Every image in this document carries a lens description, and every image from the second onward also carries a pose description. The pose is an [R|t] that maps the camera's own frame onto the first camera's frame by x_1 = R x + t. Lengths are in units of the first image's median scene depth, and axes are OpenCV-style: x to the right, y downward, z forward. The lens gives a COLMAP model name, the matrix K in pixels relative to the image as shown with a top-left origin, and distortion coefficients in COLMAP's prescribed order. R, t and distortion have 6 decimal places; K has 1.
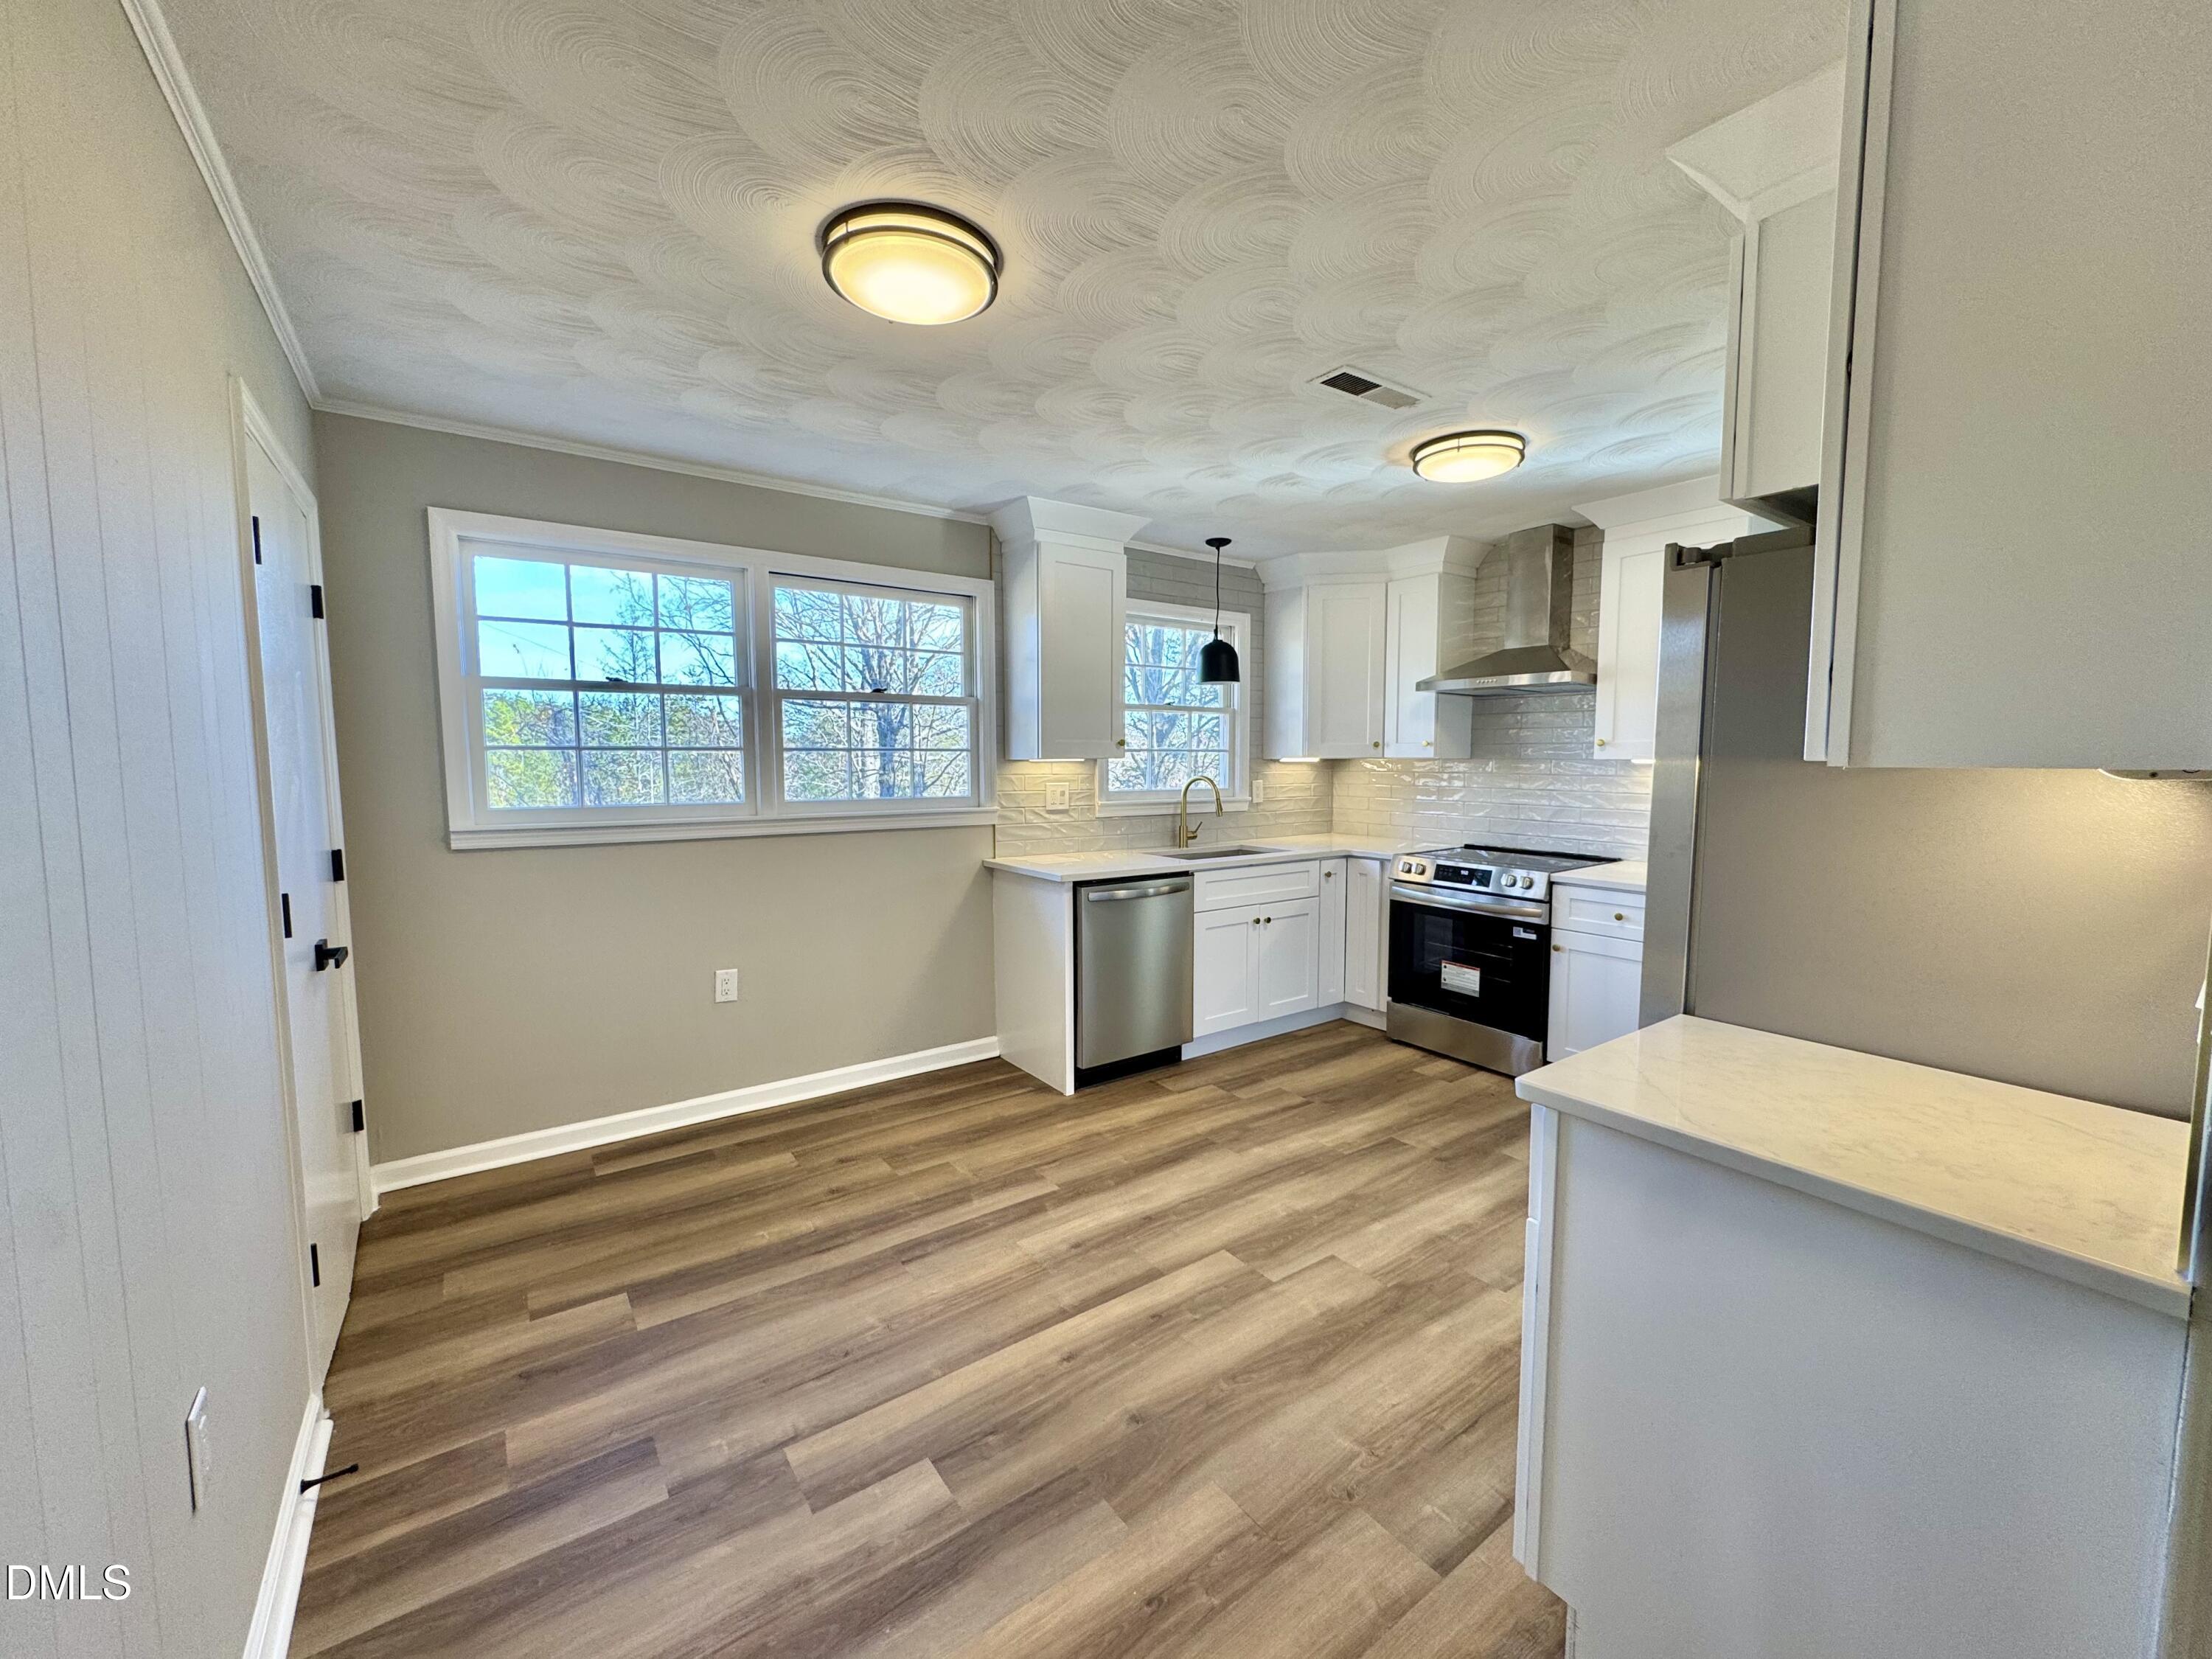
lens RADIAL K [[884.9, 0, 1106.0], [0, 884.9, 829.5], [0, 0, 1]] dist [-0.001573, 0.000088]
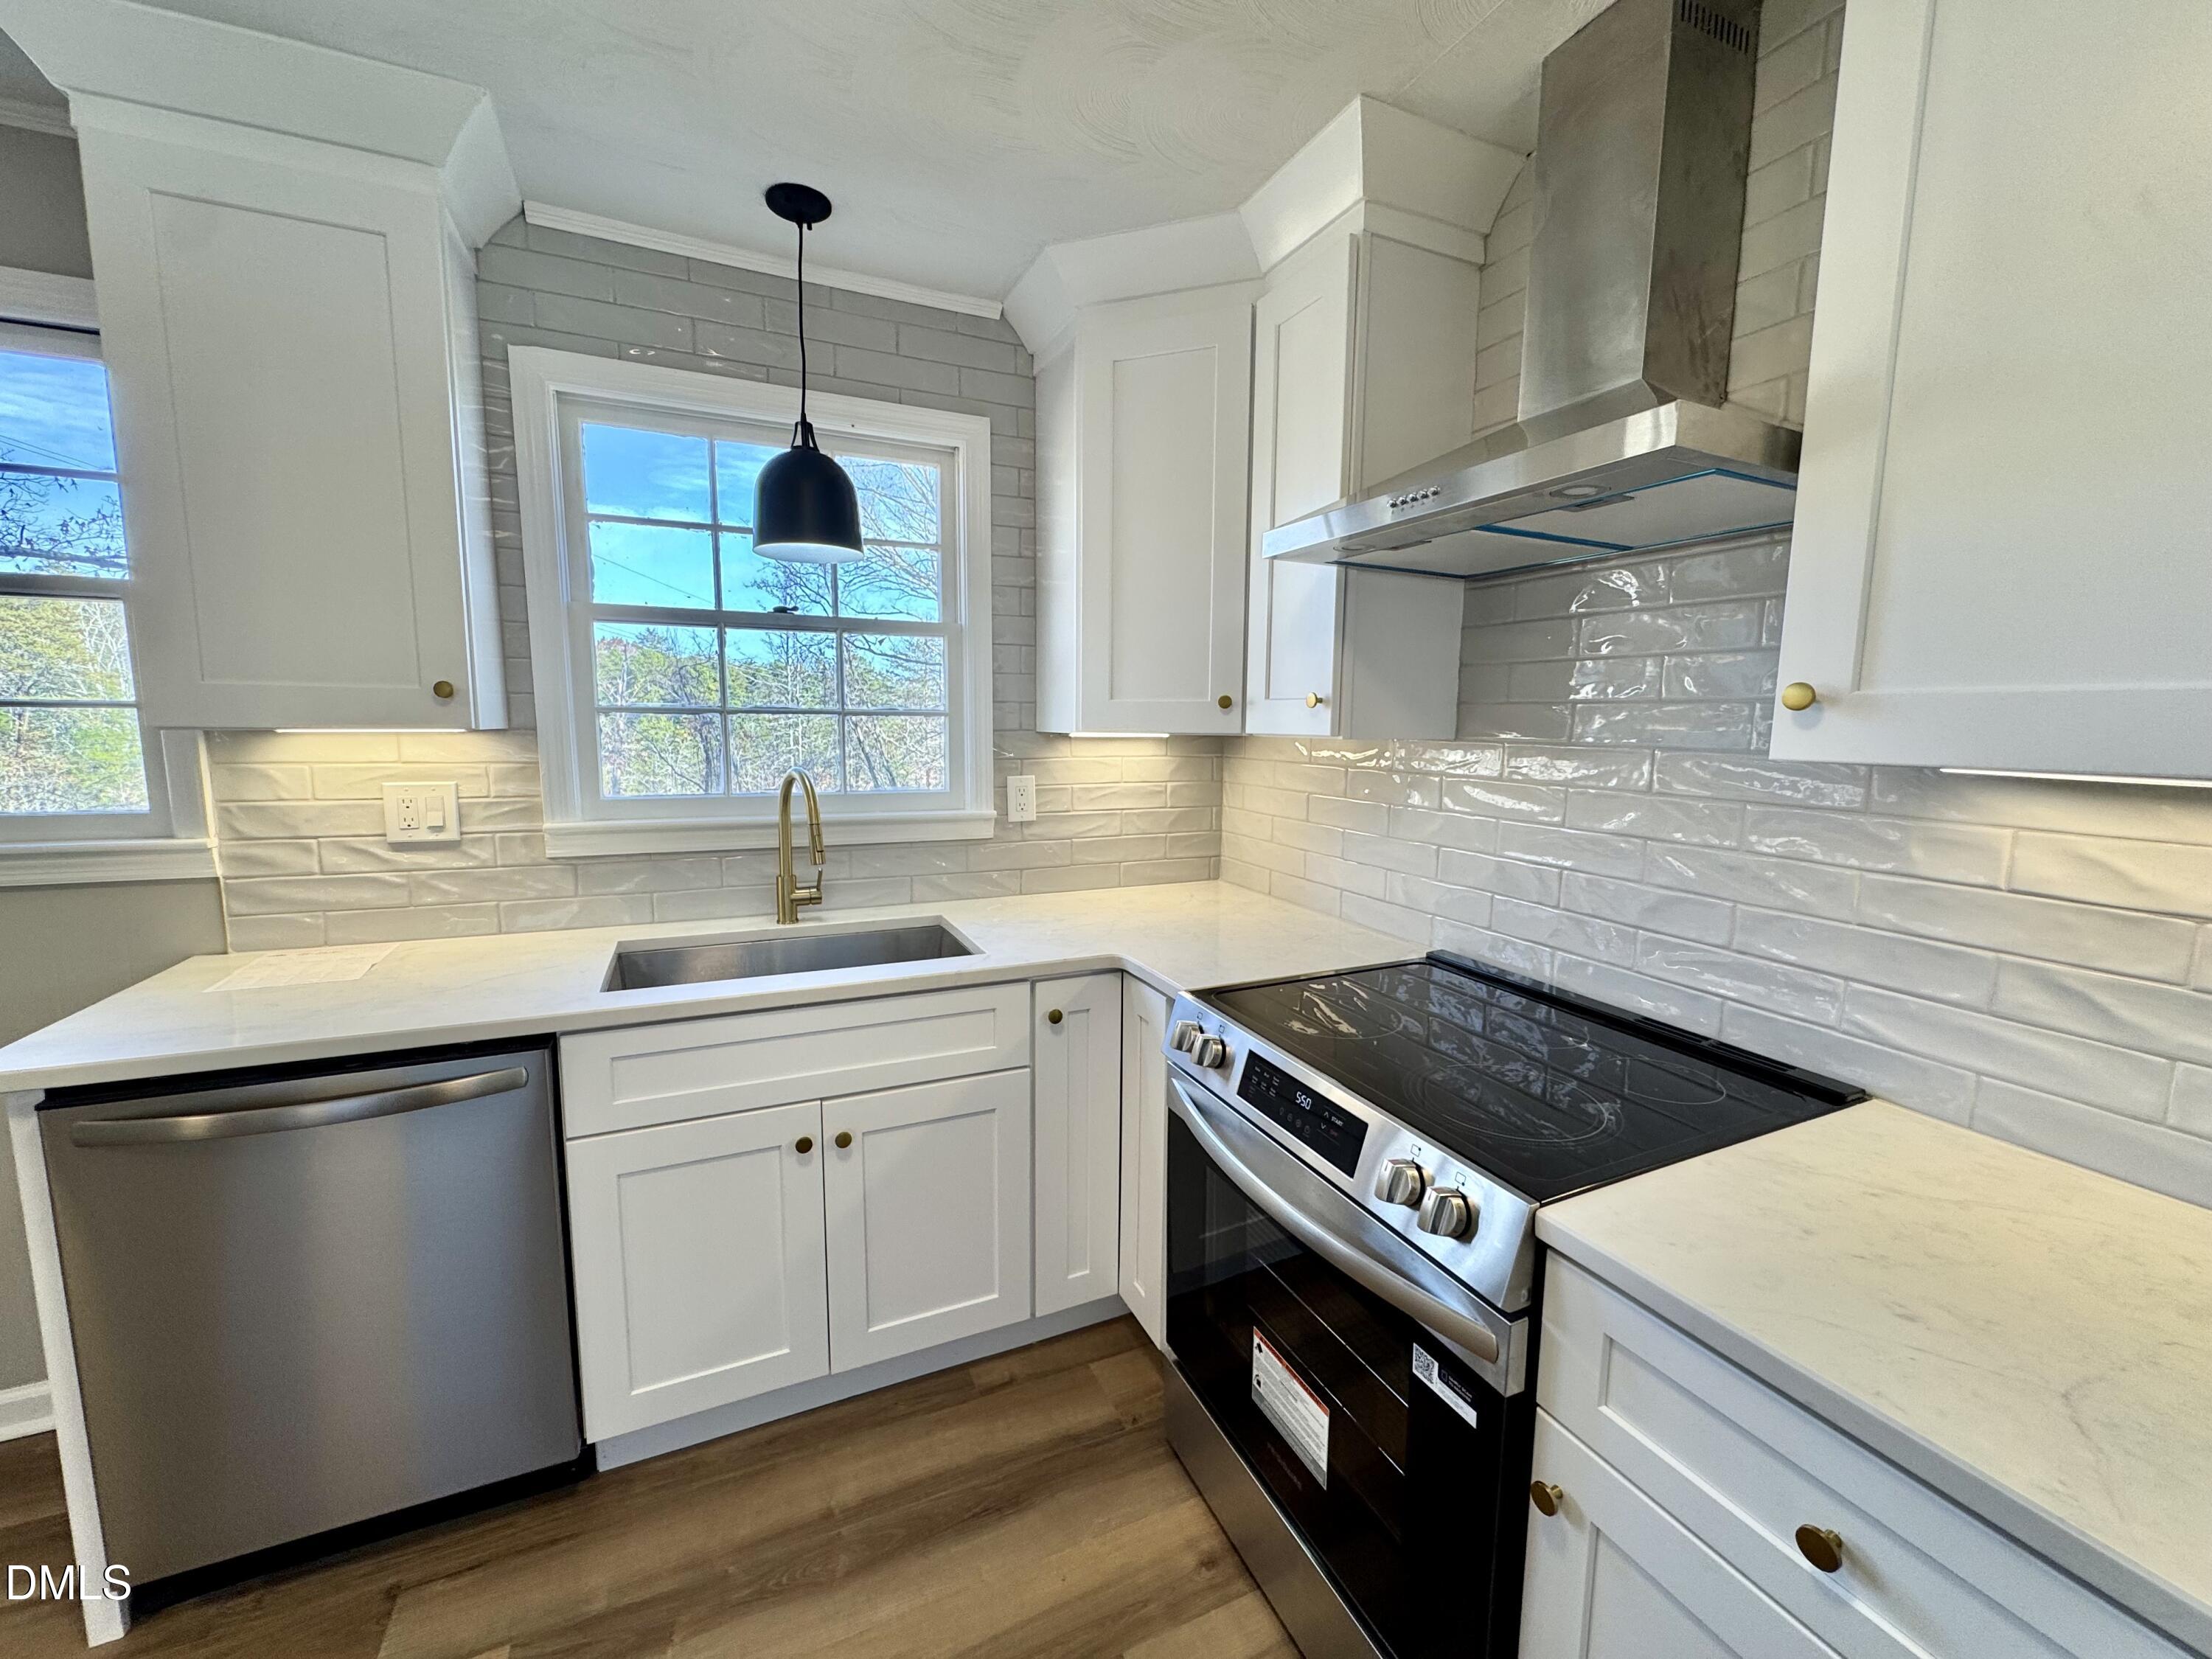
lens RADIAL K [[884.9, 0, 1106.0], [0, 884.9, 829.5], [0, 0, 1]] dist [-0.001573, 0.000088]
pose [[0.980250, 0.036325, -0.194399, 0.373910], [-0.028211, 0.998618, 0.044345, -0.058833], [0.195741, -0.037985, 0.979920, 0.640783]]
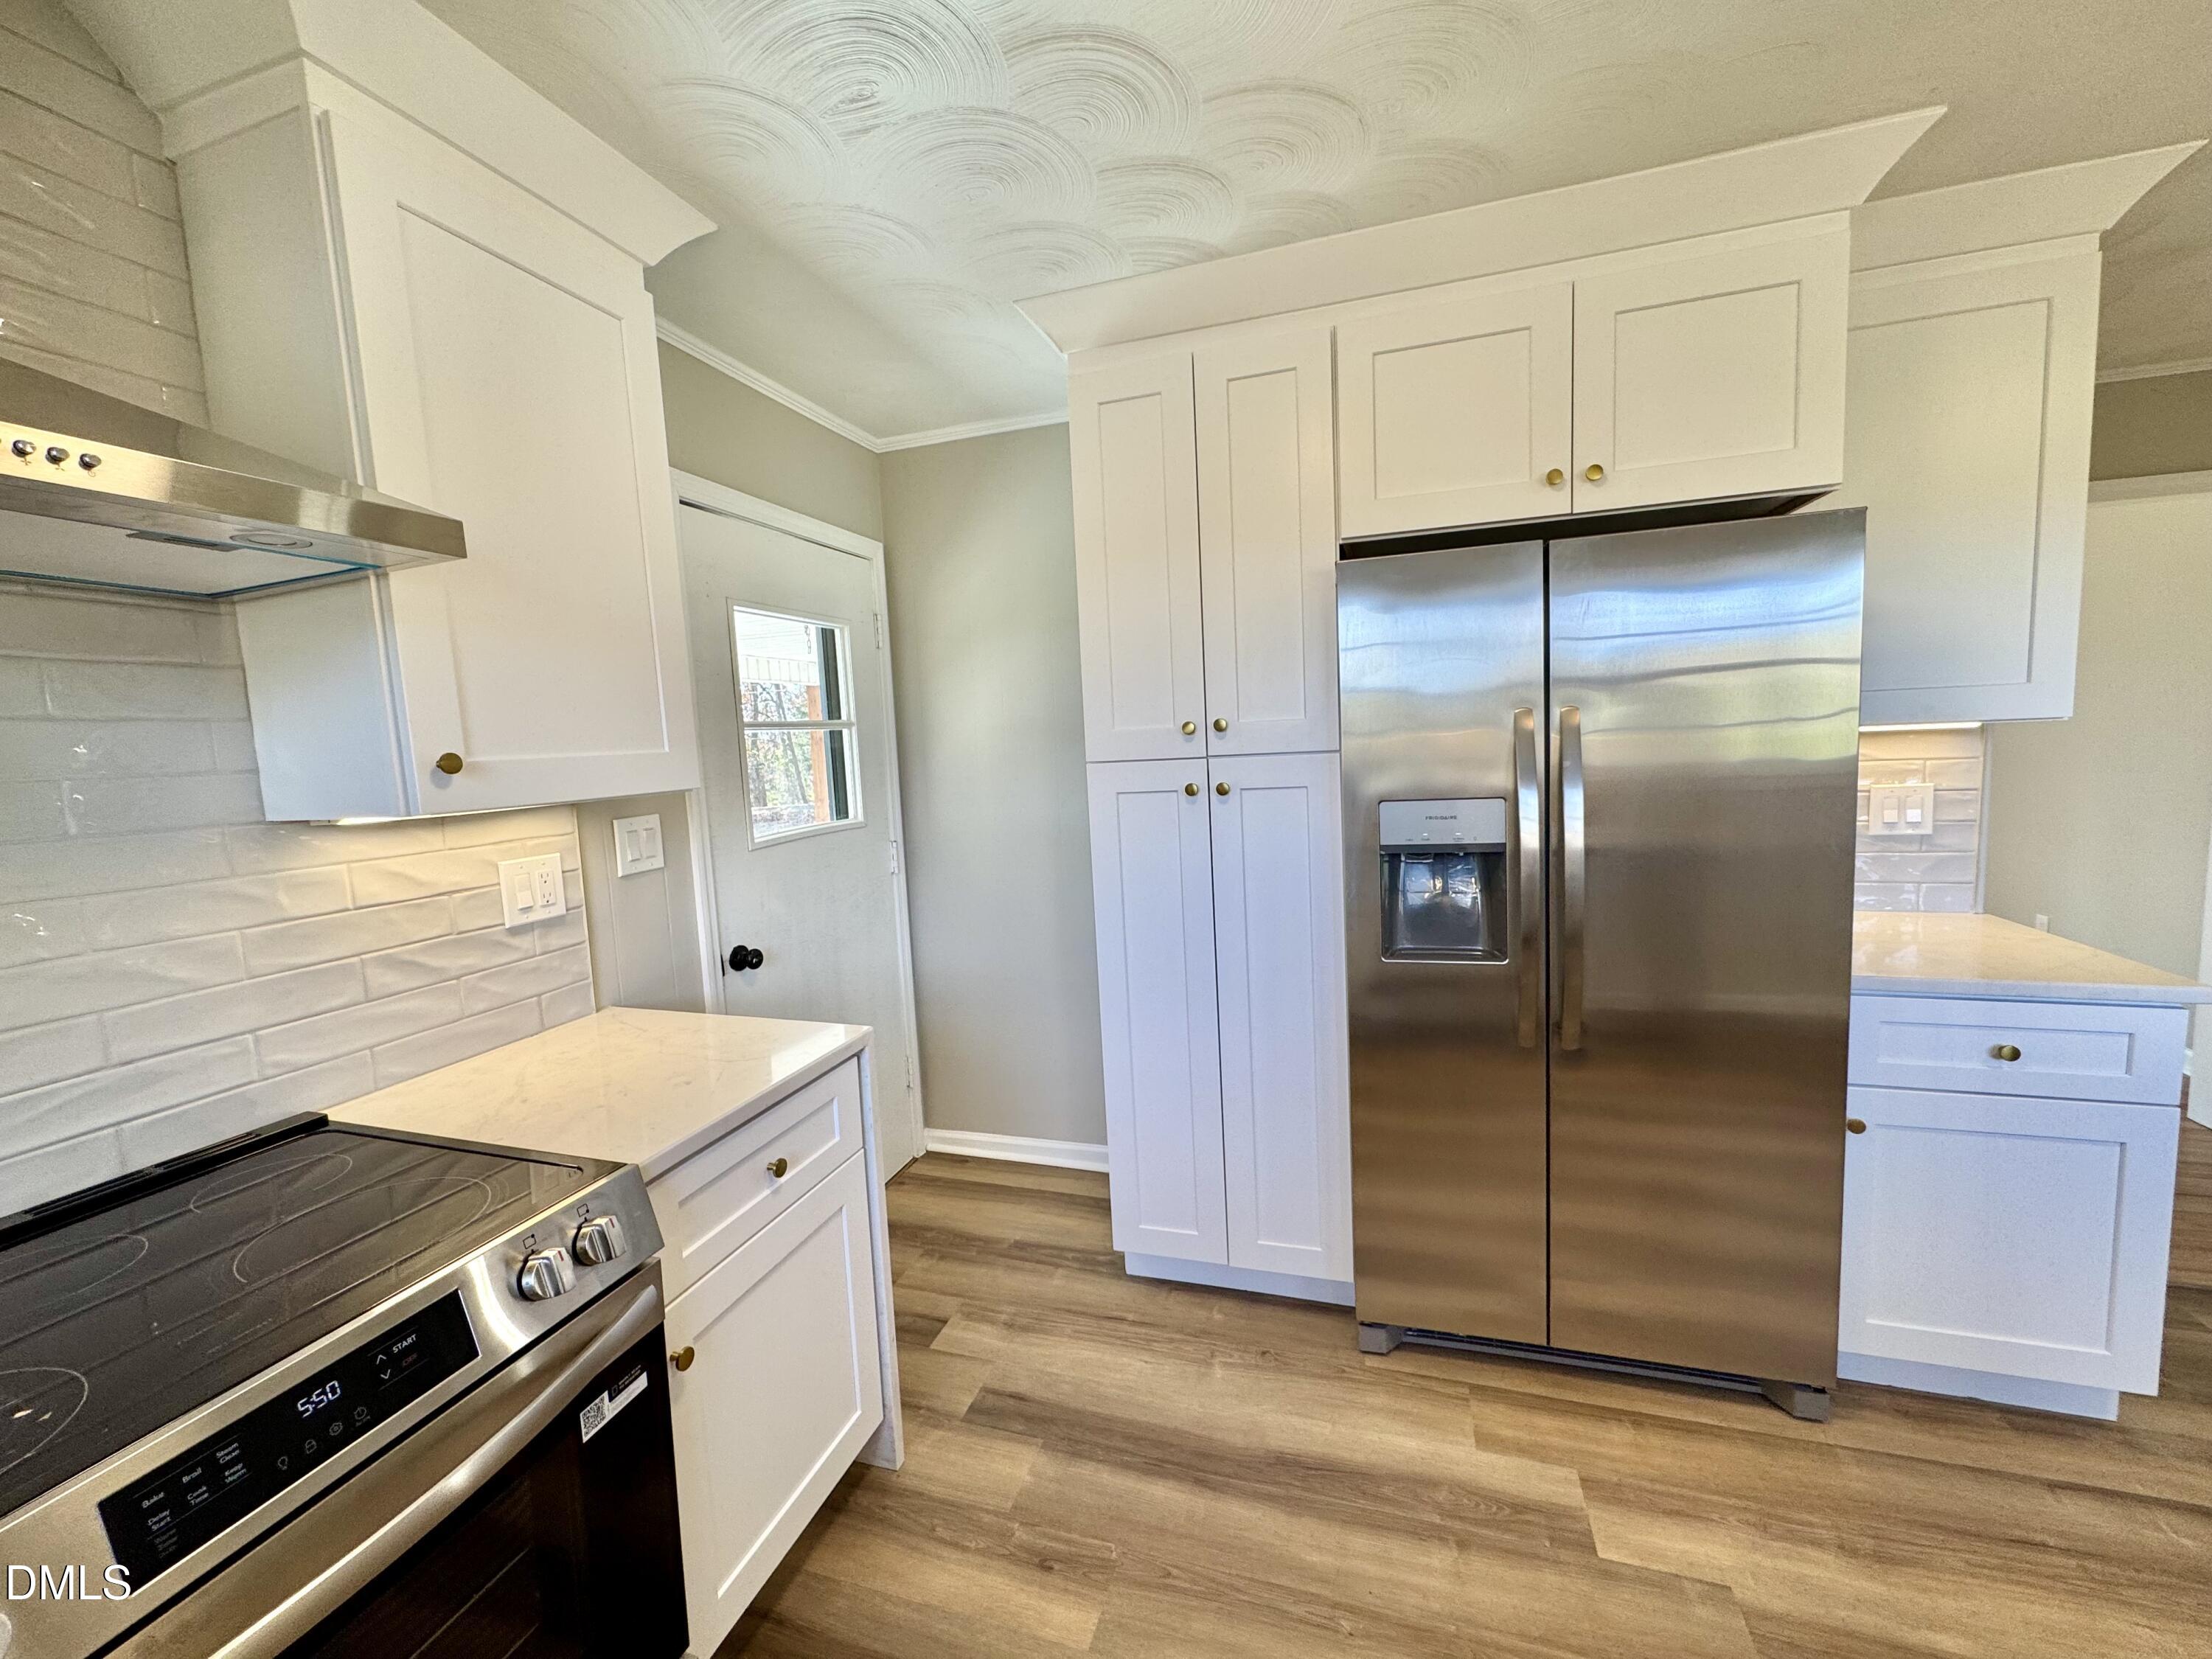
lens RADIAL K [[884.9, 0, 1106.0], [0, 884.9, 829.5], [0, 0, 1]] dist [-0.001573, 0.000088]
pose [[-0.593892, -0.055217, 0.802648, 0.132731], [0.114954, 0.981582, 0.152583, -0.086341], [-0.796290, 0.182885, -0.576606, 0.901773]]
